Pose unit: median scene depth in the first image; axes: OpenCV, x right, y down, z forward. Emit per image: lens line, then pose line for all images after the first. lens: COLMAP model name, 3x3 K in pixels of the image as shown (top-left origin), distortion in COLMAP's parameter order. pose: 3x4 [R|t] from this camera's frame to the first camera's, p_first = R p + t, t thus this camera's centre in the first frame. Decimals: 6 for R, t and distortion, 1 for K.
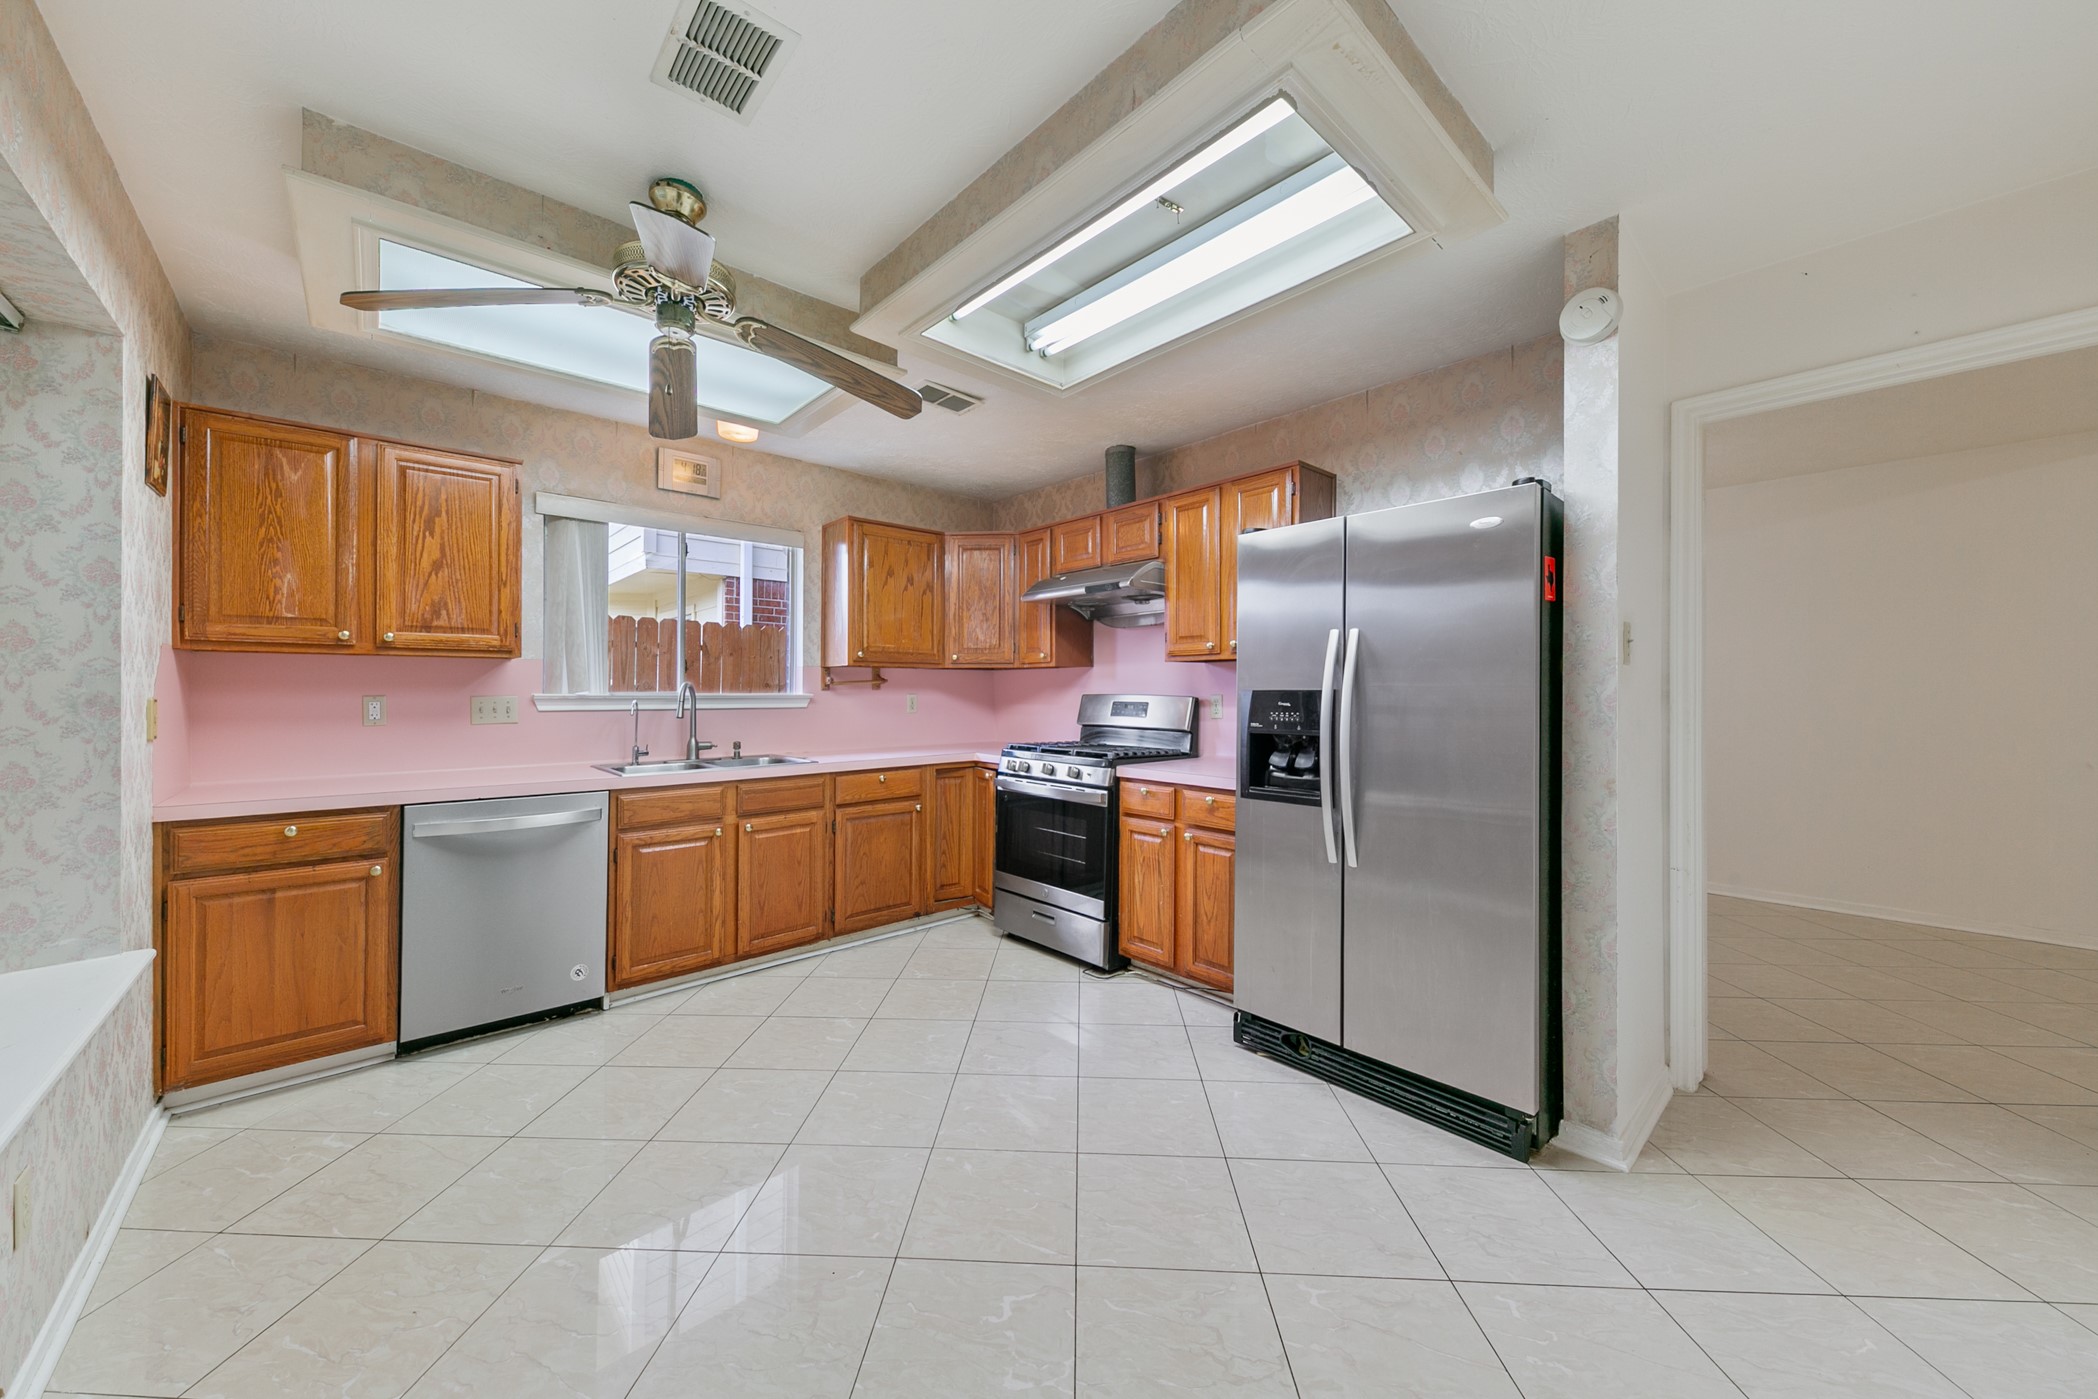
lens RADIAL K [[742.3, 0, 1044.4], [0, 742.3, 697.2], [0, 0, 1]] dist [-0.008415, -0.000077]
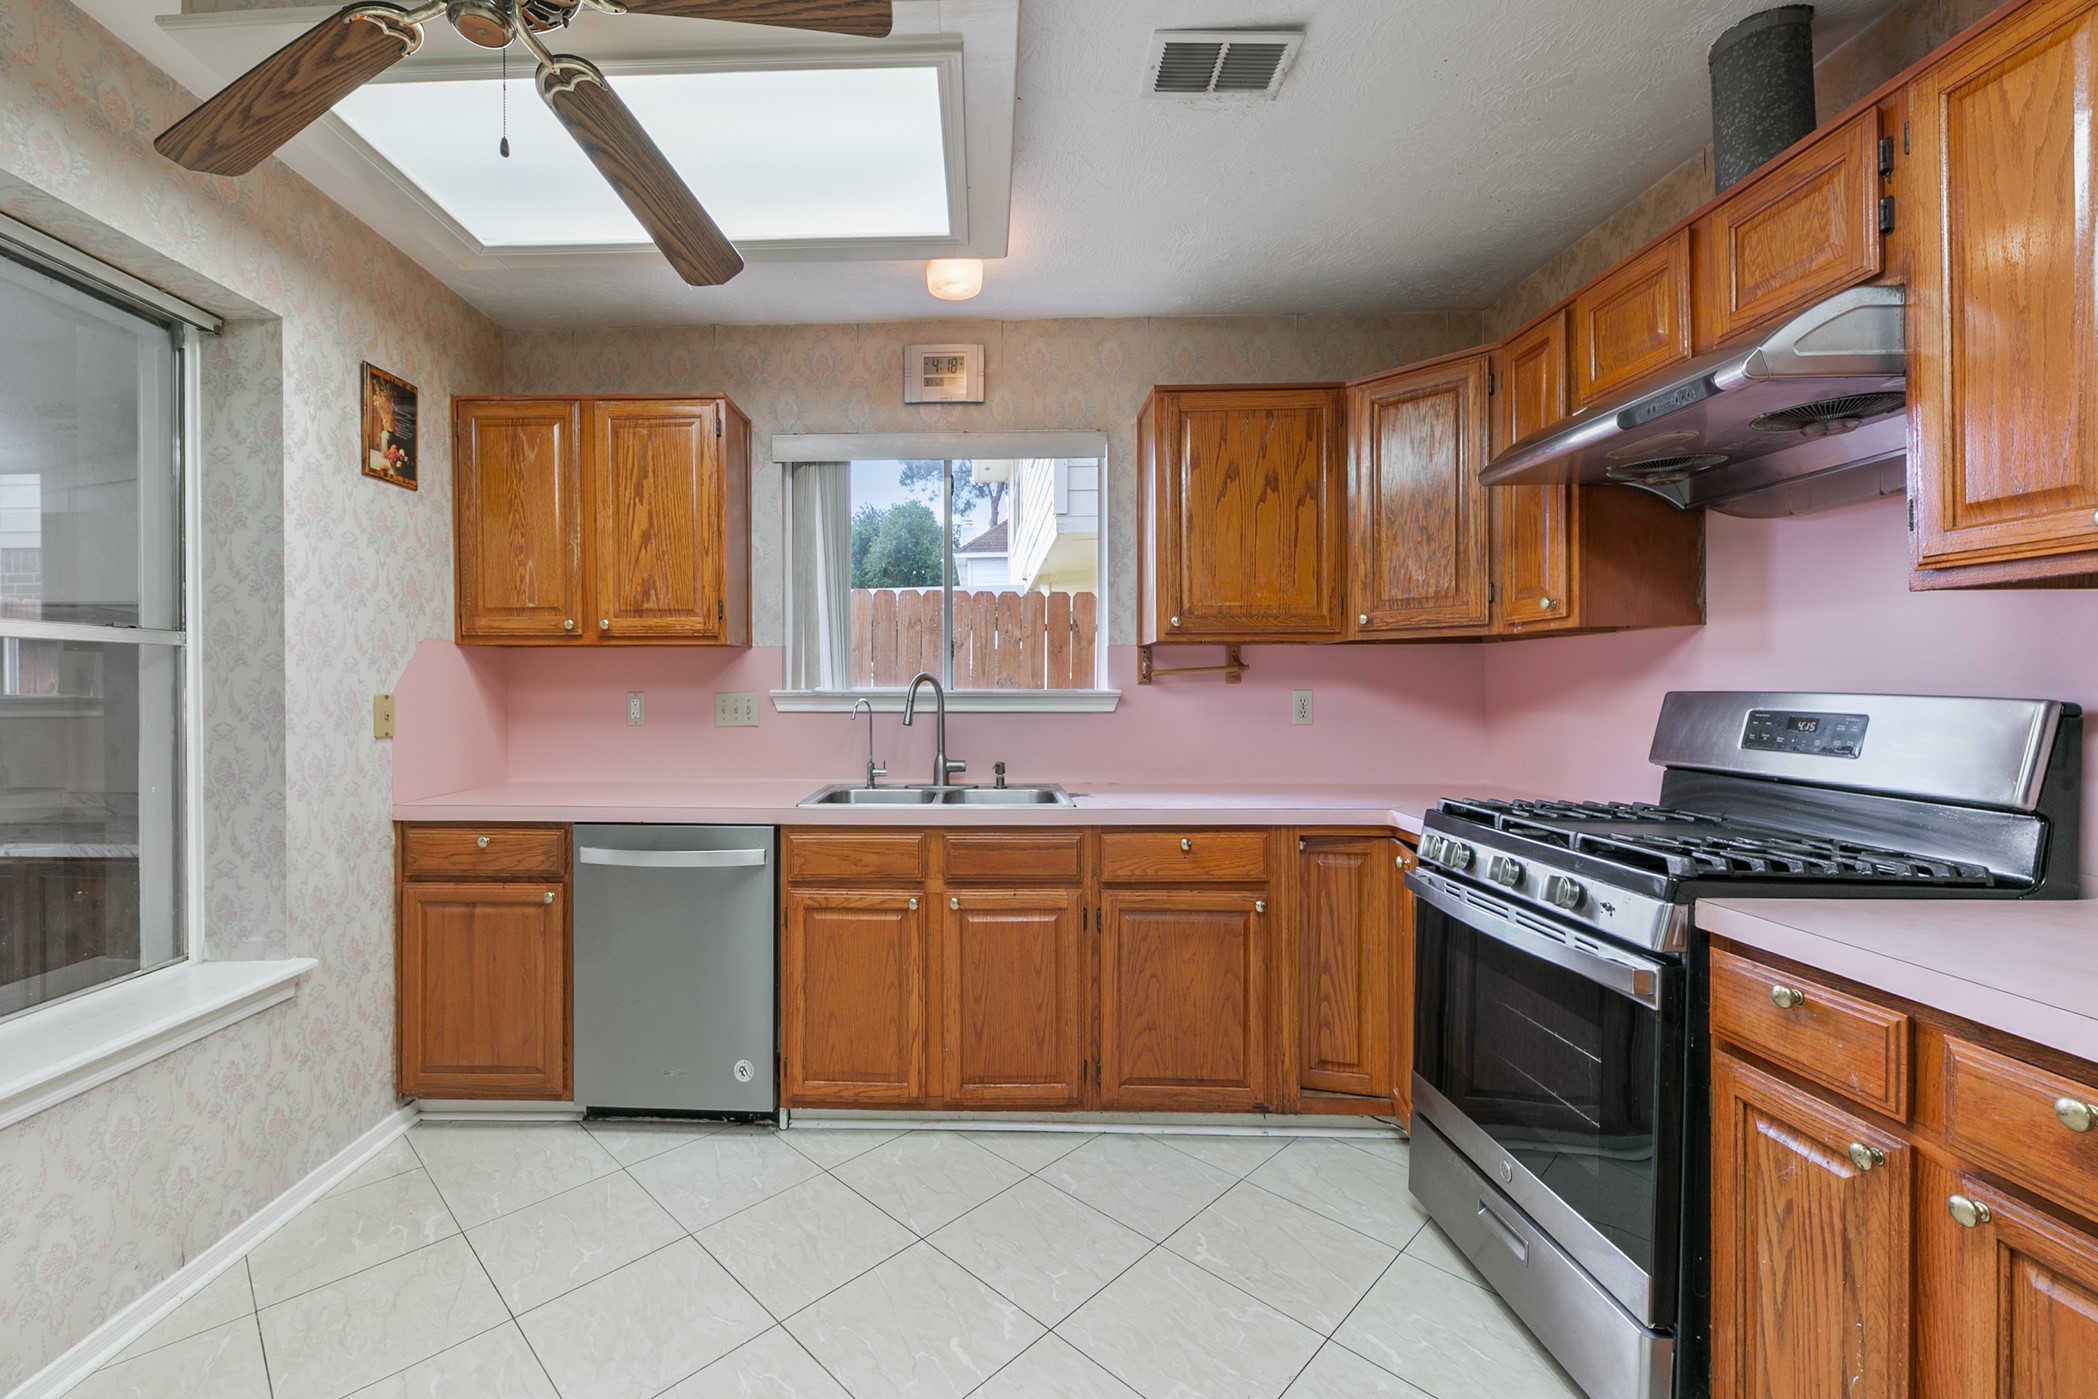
lens RADIAL K [[881.1, 0, 1009.2], [0, 881.1, 686.7], [0, 0, 1]] dist [0.010961, -0.007520]
pose [[0.738163, -0.002024, -0.674619, 0.134208], [-0.003286, 0.999973, -0.006596, -0.002723], [0.674614, 0.007086, 0.738136, 0.459101]]
